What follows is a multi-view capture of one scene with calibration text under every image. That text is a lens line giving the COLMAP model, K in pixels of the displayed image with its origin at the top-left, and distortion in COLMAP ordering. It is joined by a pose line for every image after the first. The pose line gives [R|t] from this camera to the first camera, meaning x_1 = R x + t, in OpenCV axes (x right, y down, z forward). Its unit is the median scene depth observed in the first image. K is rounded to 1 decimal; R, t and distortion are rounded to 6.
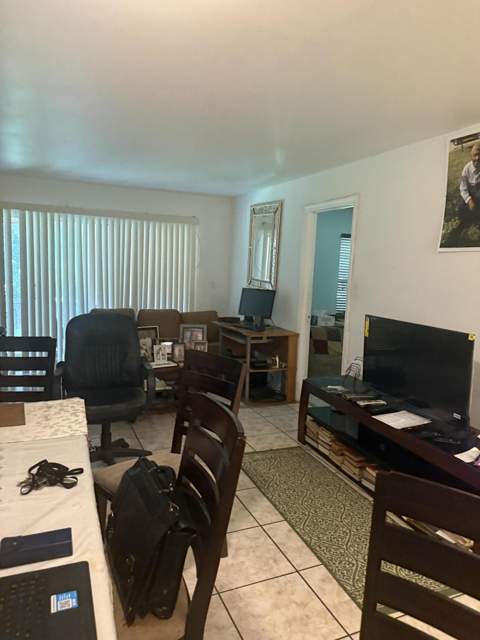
lens RADIAL K [[449.3, 0, 243.8], [0, 449.3, 322.8], [0, 0, 1]] dist [0.140678, -0.233229]
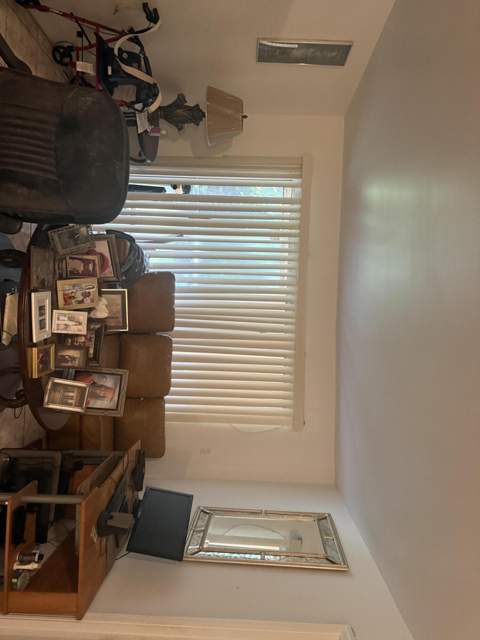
lens RADIAL K [[450.1, 0, 248.8], [0, 450.1, 305.7], [0, 0, 1]] dist [0.001312, -0.001380]
pose [[0.002410, 0.900579, -0.434686, 0.042094], [-0.990229, -0.058458, -0.126603, -0.087799], [-0.139427, 0.430744, 0.891639, 0.523768]]
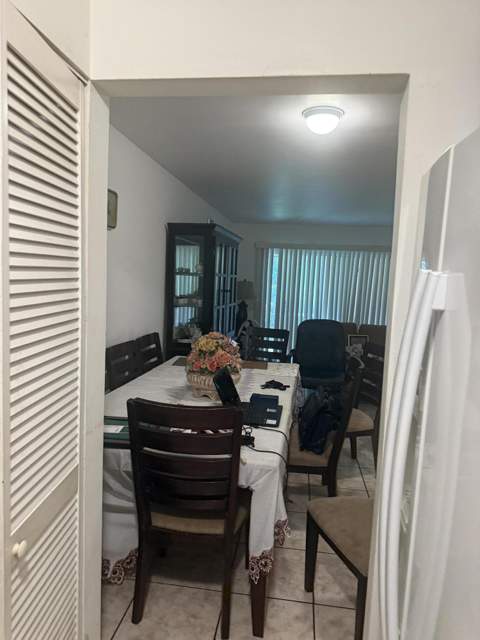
lens RADIAL K [[451.4, 0, 239.1], [0, 451.4, 320.4], [0, 0, 1]] dist [0.143529, -0.240761]
pose [[0.854946, 0.049078, -0.516390, 0.187657], [-0.079539, 0.996144, -0.037012, 0.049987], [0.512583, 0.072717, 0.855553, -0.333041]]
